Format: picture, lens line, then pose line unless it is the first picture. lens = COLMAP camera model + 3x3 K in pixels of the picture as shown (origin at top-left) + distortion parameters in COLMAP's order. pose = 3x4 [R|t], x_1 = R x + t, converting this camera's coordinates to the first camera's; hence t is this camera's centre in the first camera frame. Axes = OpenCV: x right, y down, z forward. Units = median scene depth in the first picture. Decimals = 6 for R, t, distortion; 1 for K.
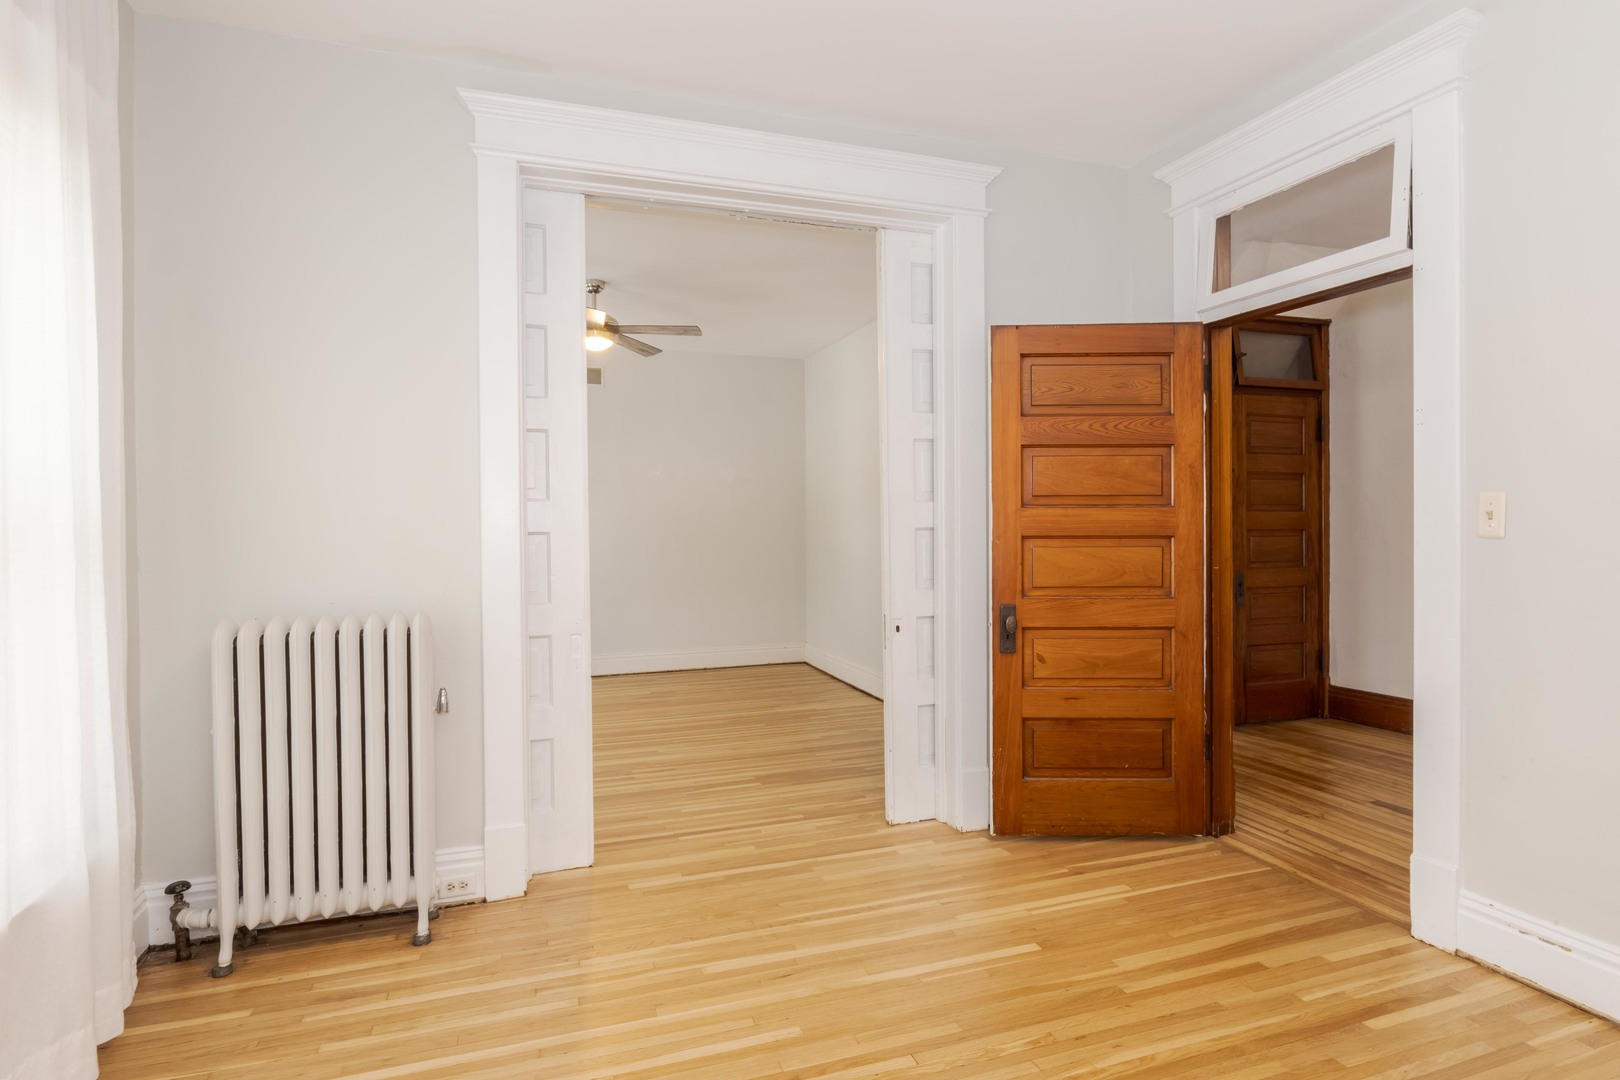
lens RADIAL K [[847.4, 0, 805.7], [0, 847.4, 534.0], [0, 0, 1]] dist [-0.009056, -0.001797]
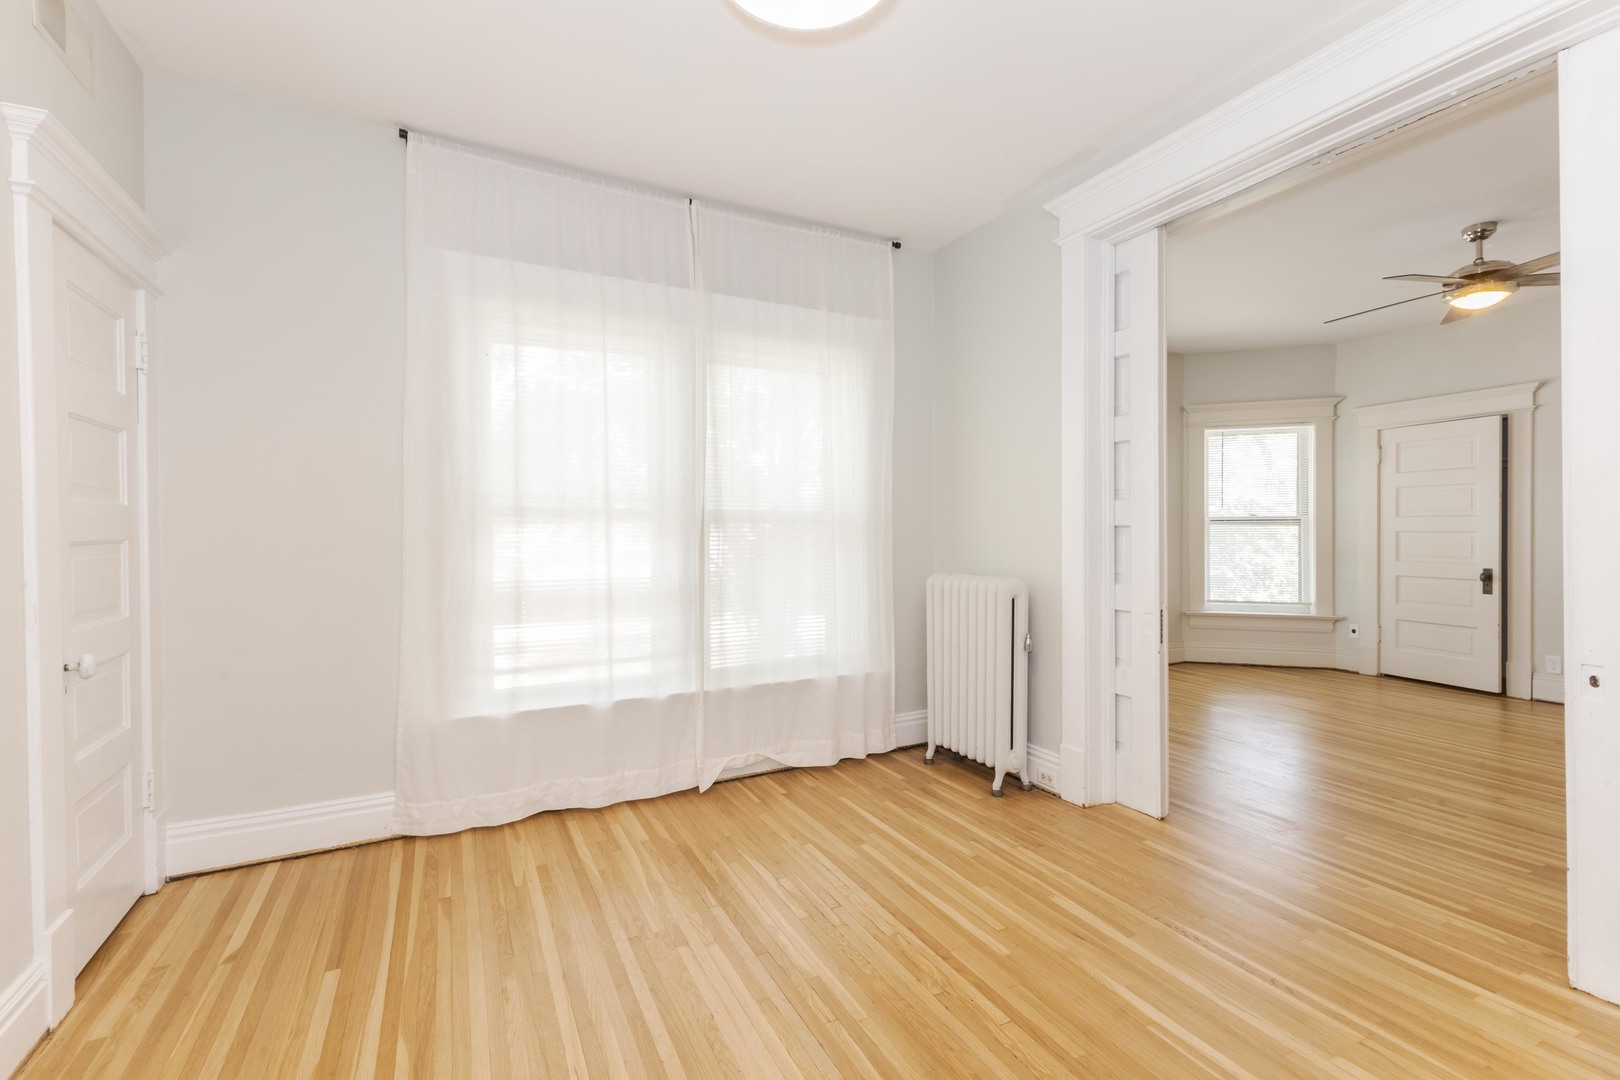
lens RADIAL K [[714.1, 0, 808.2], [0, 714.1, 534.3], [0, 0, 1]] dist [0.004495, -0.000121]
pose [[0.124750, 0.014994, -0.992075, 0.703946], [-0.001678, 0.999888, 0.014901, -0.003342], [0.992187, -0.000194, 0.124761, 0.459685]]
